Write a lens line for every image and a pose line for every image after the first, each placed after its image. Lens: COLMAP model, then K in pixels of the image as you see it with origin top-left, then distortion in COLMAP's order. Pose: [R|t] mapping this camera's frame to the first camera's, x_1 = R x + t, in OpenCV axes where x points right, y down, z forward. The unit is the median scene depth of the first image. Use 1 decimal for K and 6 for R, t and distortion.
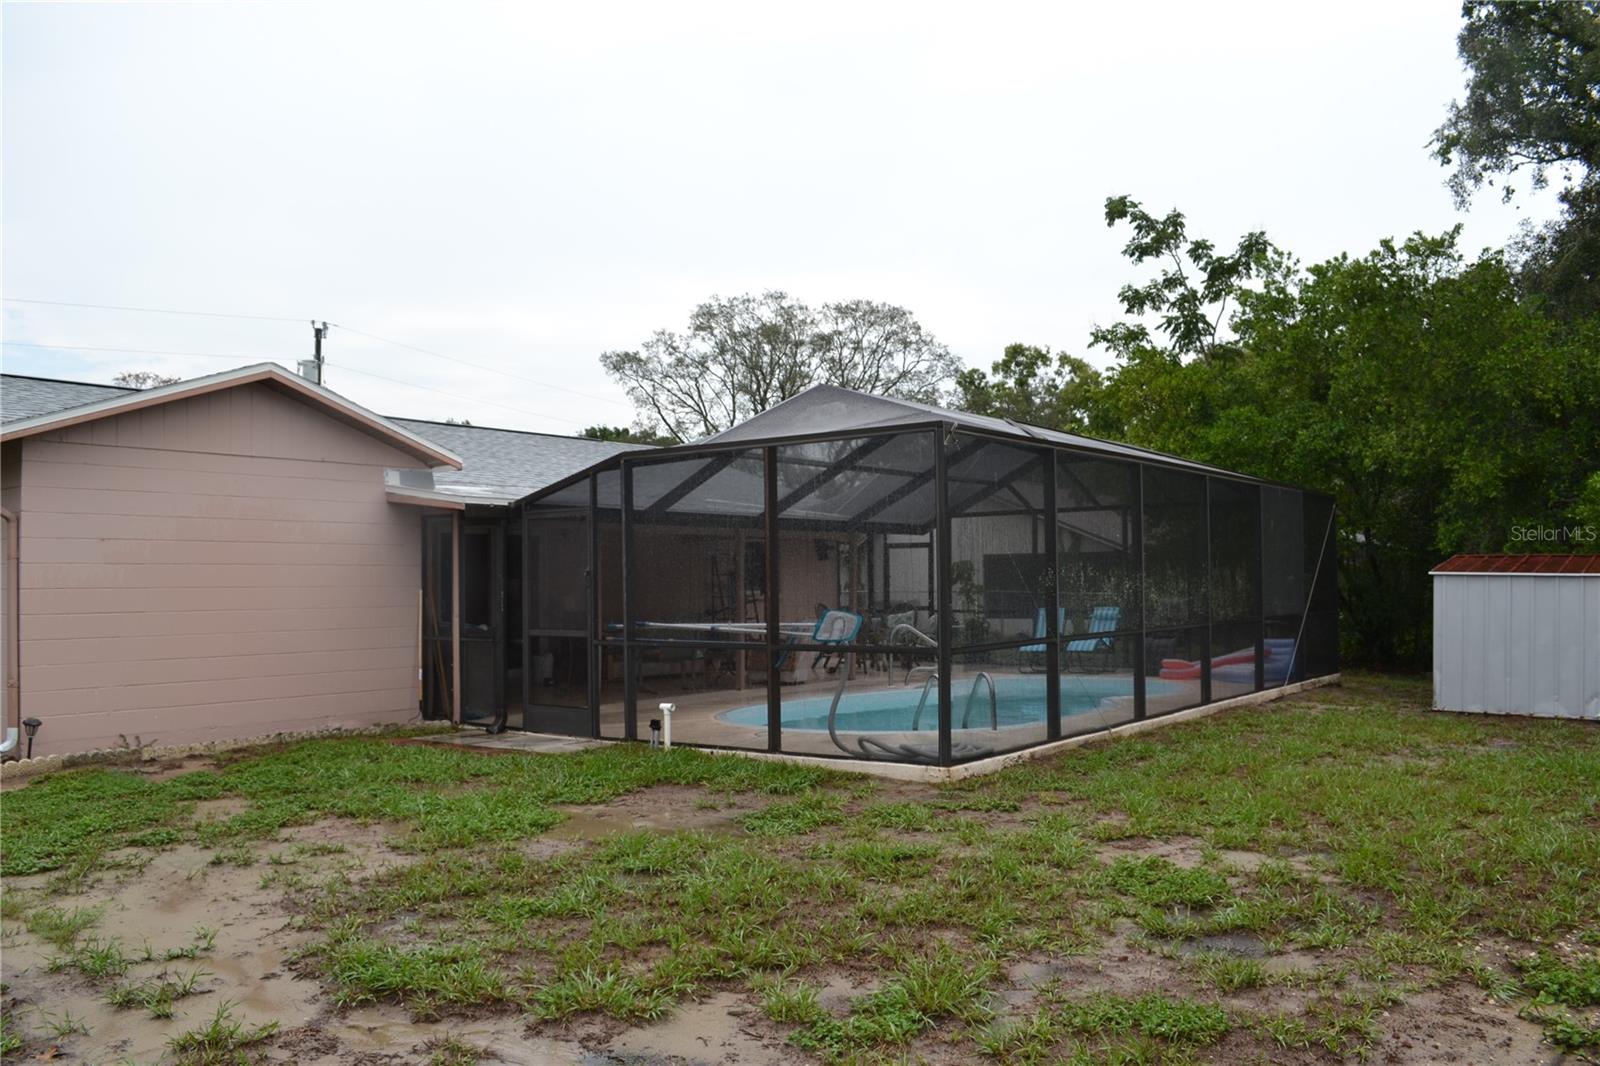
lens RADIAL K [[1279.6, 0, 800.0], [0, 1279.6, 533.0], [0, 0, 1]] dist [-0.083037, 0.013138]
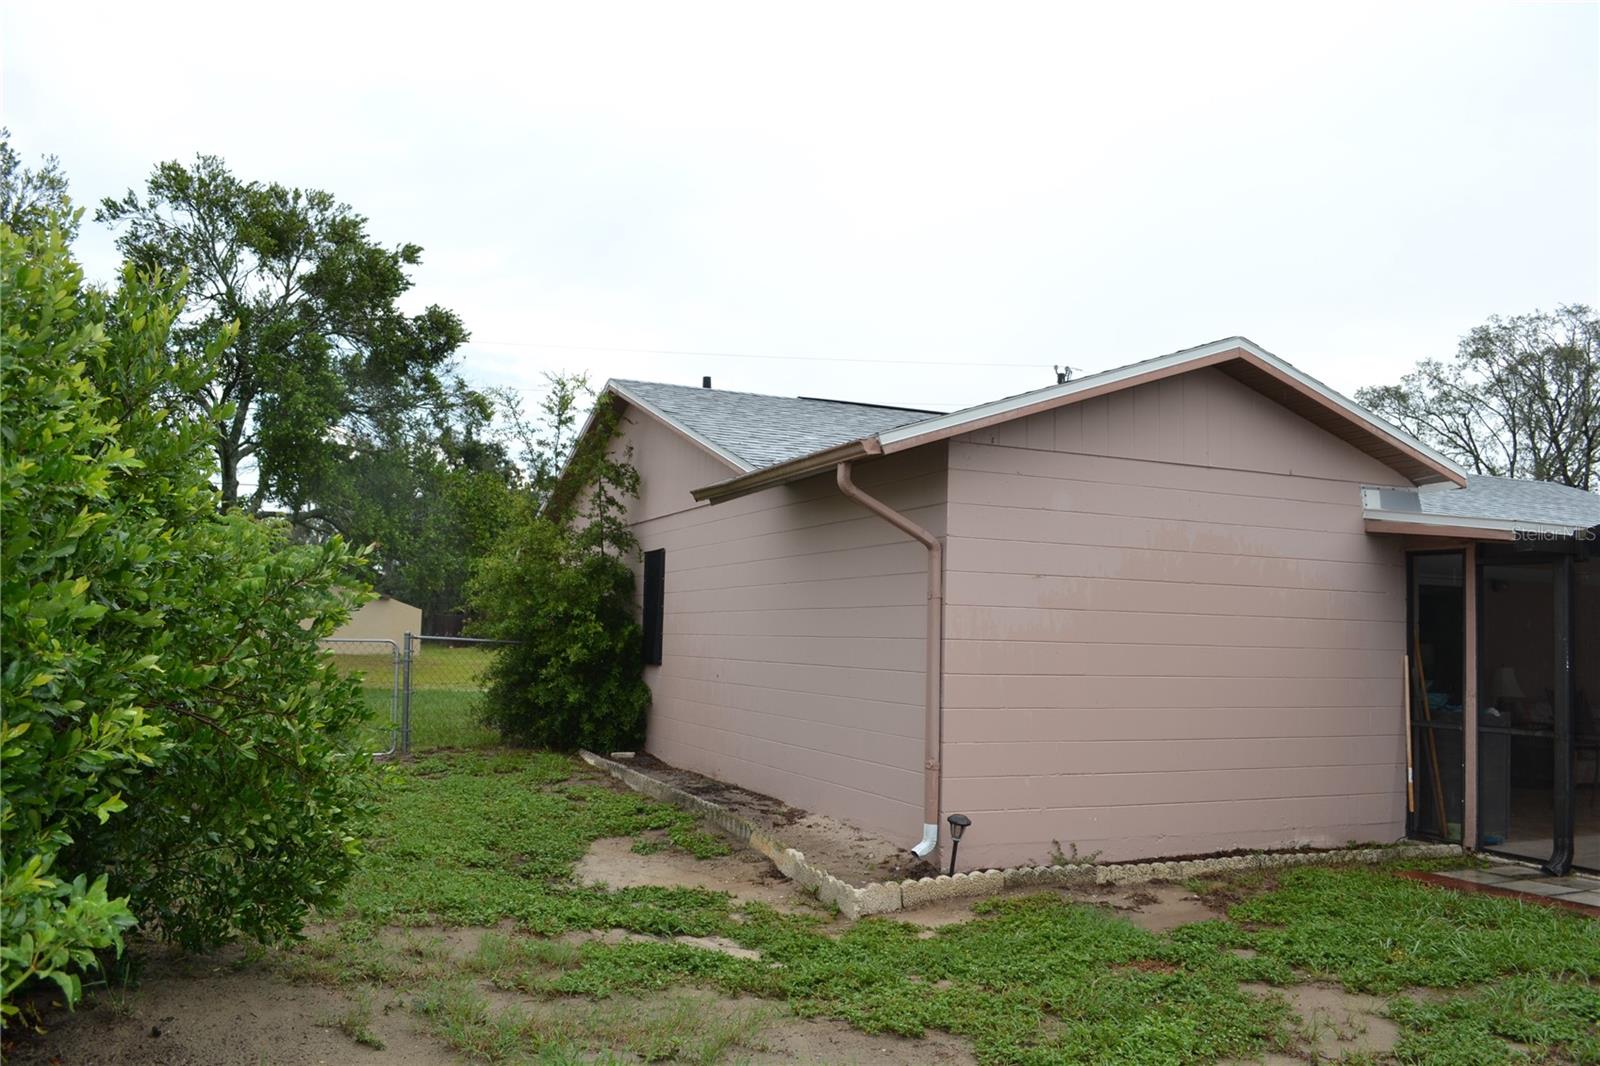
lens RADIAL K [[1279.6, 0, 800.0], [0, 1279.6, 533.0], [0, 0, 1]] dist [-0.083037, 0.013138]
pose [[0.868682, -0.005587, -0.495339, -0.260095], [-0.017555, 0.998961, -0.042055, 0.012133], [0.495060, 0.045228, 0.867681, 0.228930]]
